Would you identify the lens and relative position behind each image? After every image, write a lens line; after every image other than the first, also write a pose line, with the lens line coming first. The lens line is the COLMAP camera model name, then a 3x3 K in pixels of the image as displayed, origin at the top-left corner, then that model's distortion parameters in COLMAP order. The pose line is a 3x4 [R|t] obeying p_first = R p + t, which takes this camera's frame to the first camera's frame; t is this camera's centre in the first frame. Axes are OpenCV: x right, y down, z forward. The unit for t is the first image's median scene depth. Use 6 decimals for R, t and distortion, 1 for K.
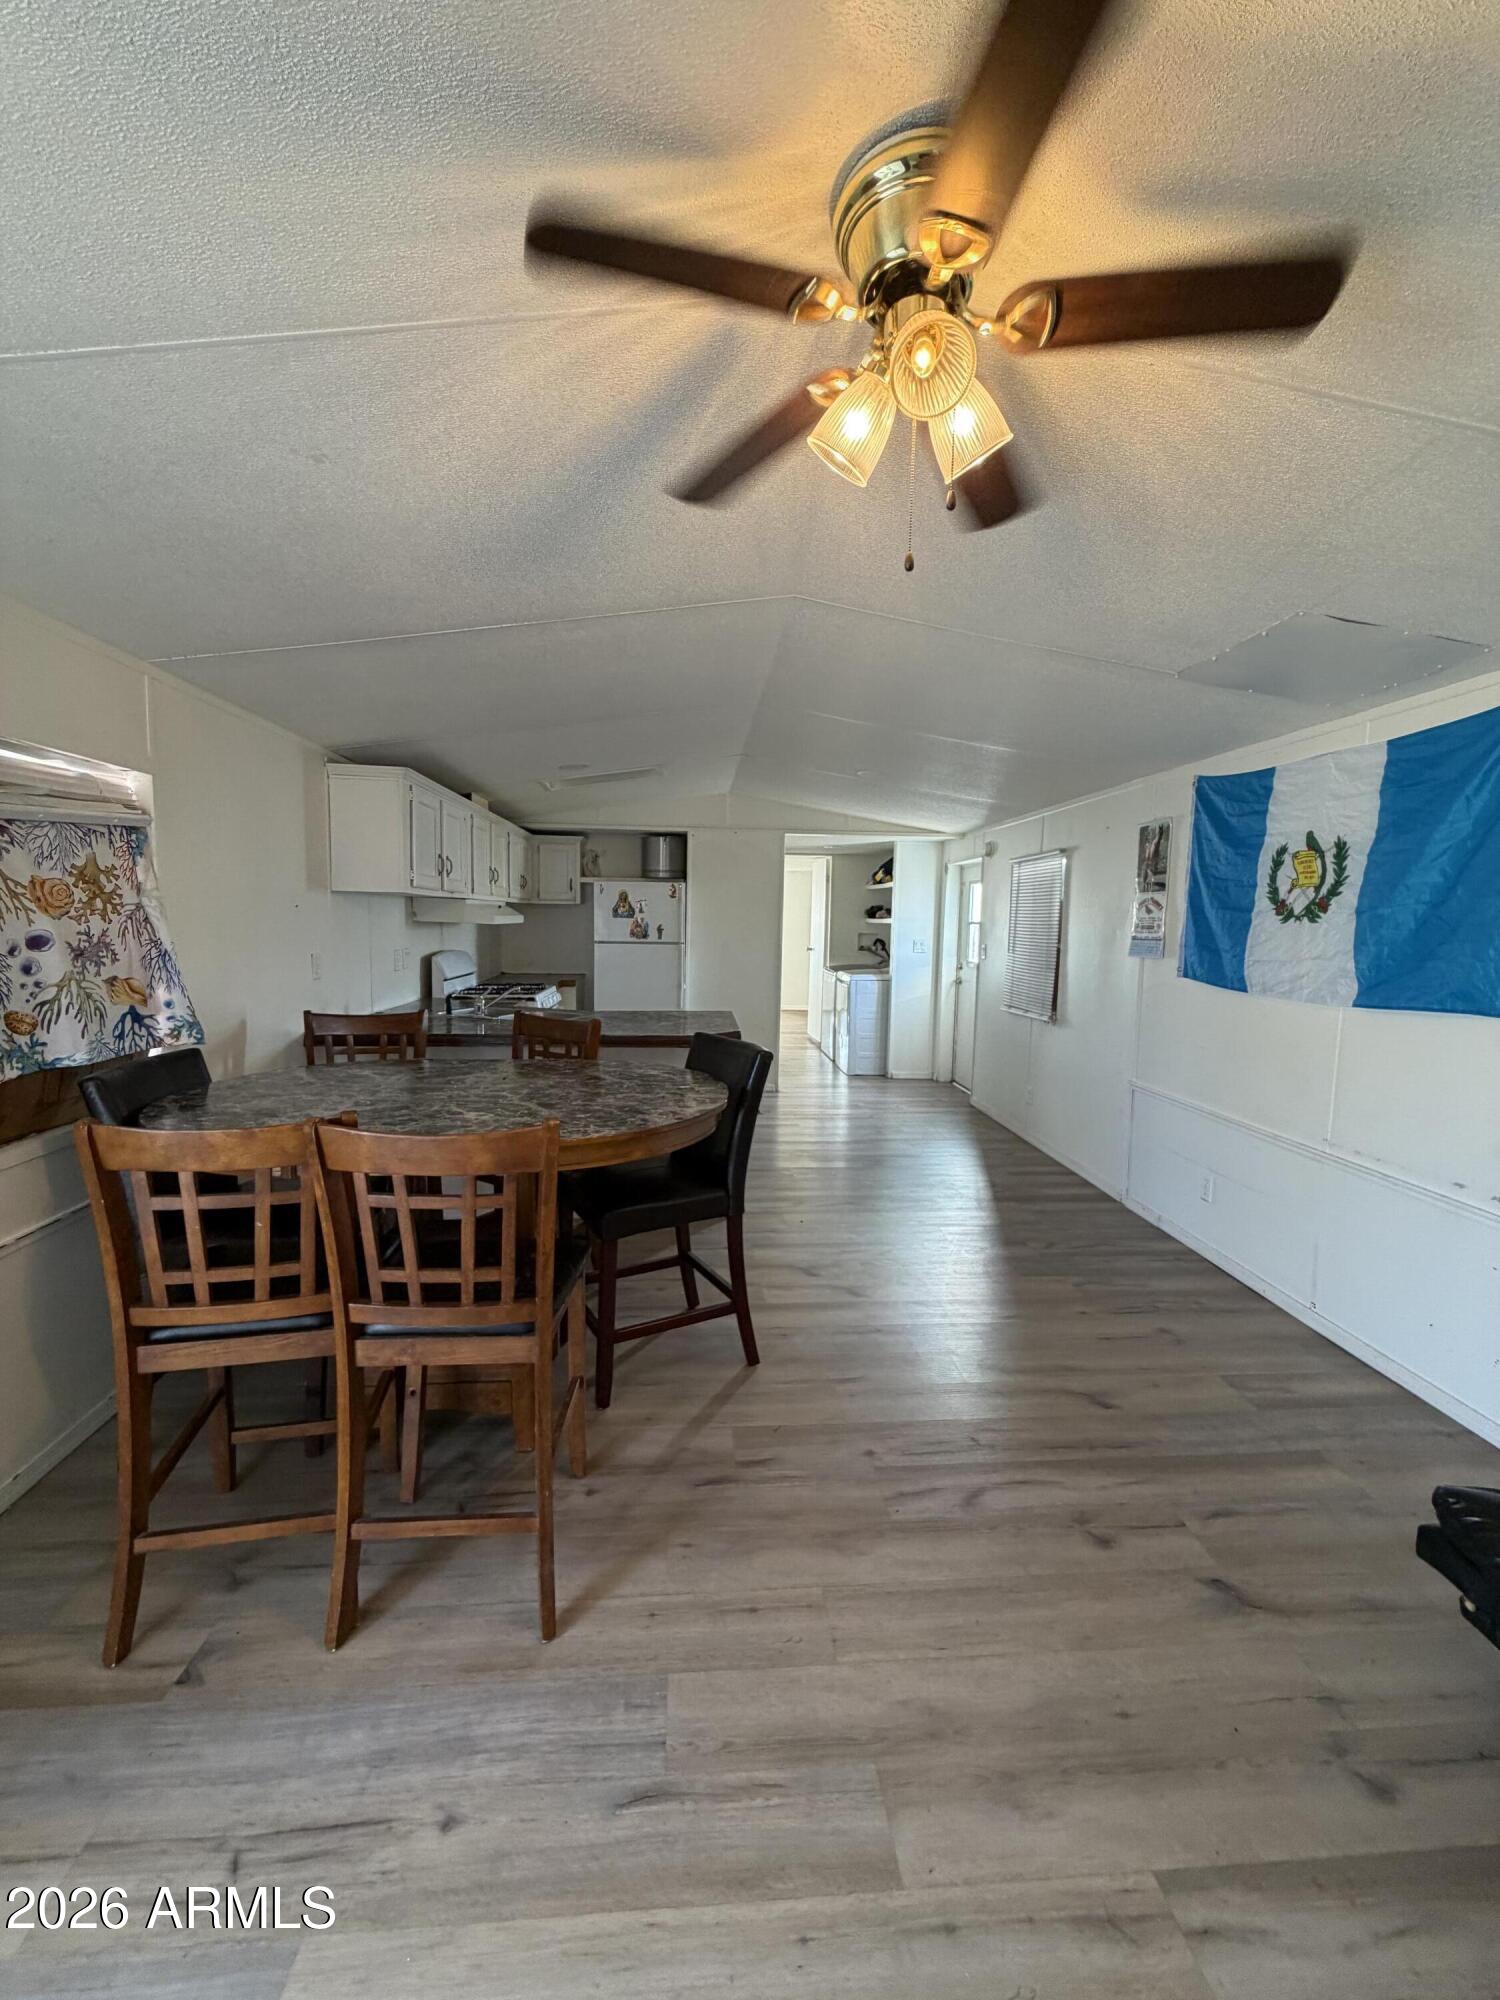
lens RADIAL K [[795.6, 0, 750.8], [0, 795.6, 993.9], [0, 0, 1]] dist [-0.000191, 0.000351]
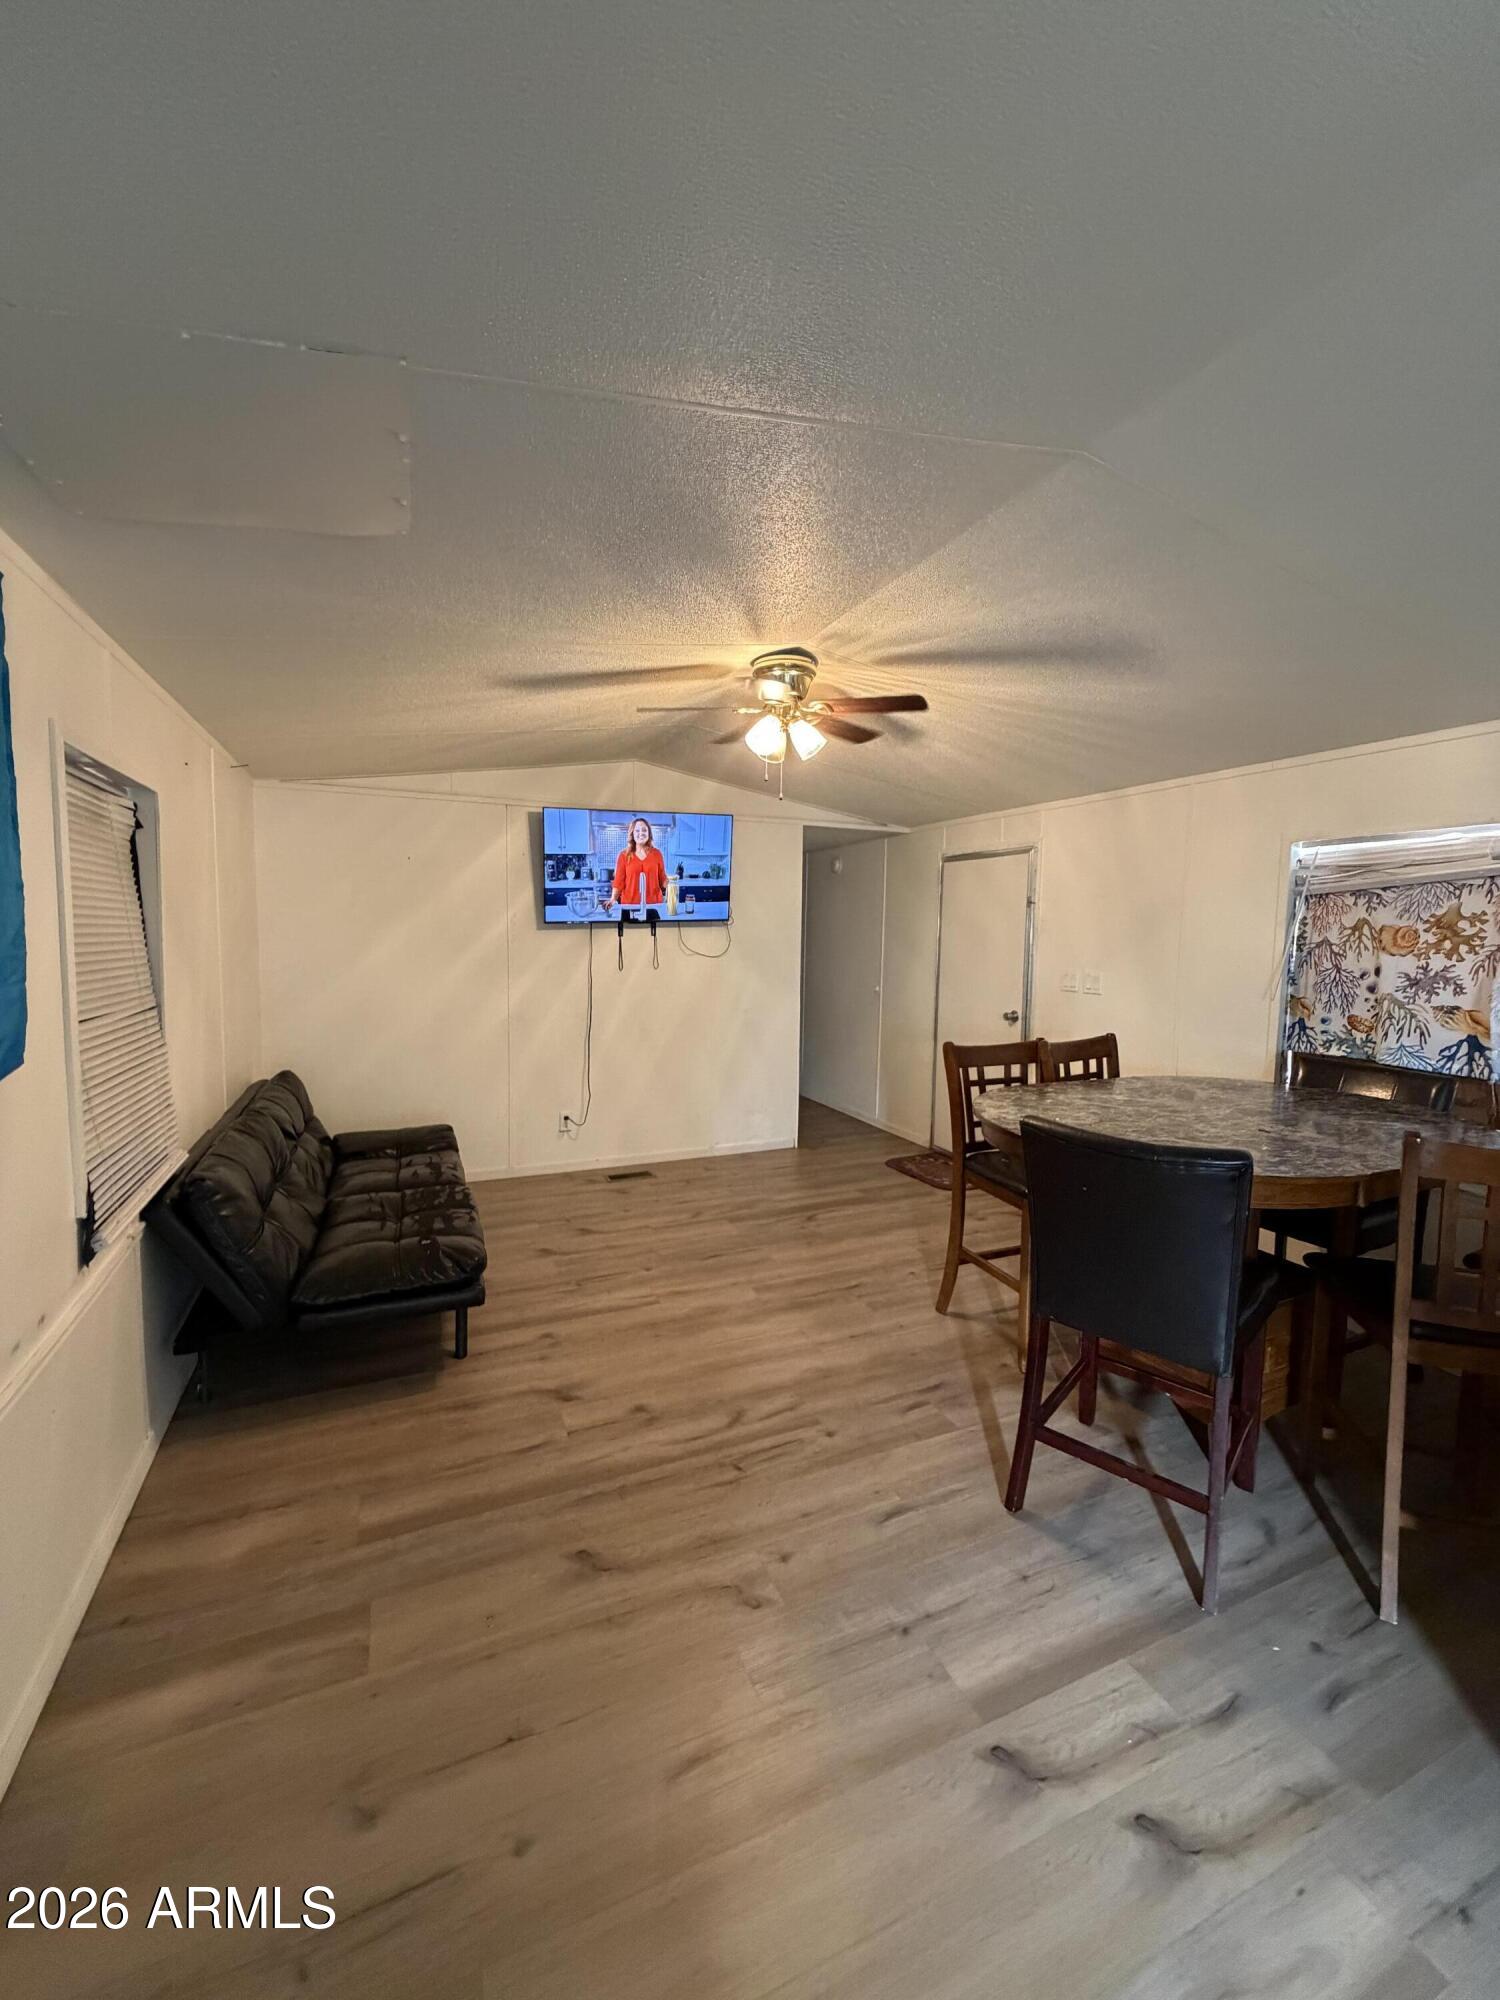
lens RADIAL K [[795.6, 0, 750.8], [0, 795.6, 993.9], [0, 0, 1]] dist [-0.000191, 0.000351]
pose [[-0.943979, -0.004907, -0.329969, 0.638008], [-0.062466, 0.984470, 0.164065, -0.187143], [0.324040, 0.175486, -0.929625, 1.950465]]
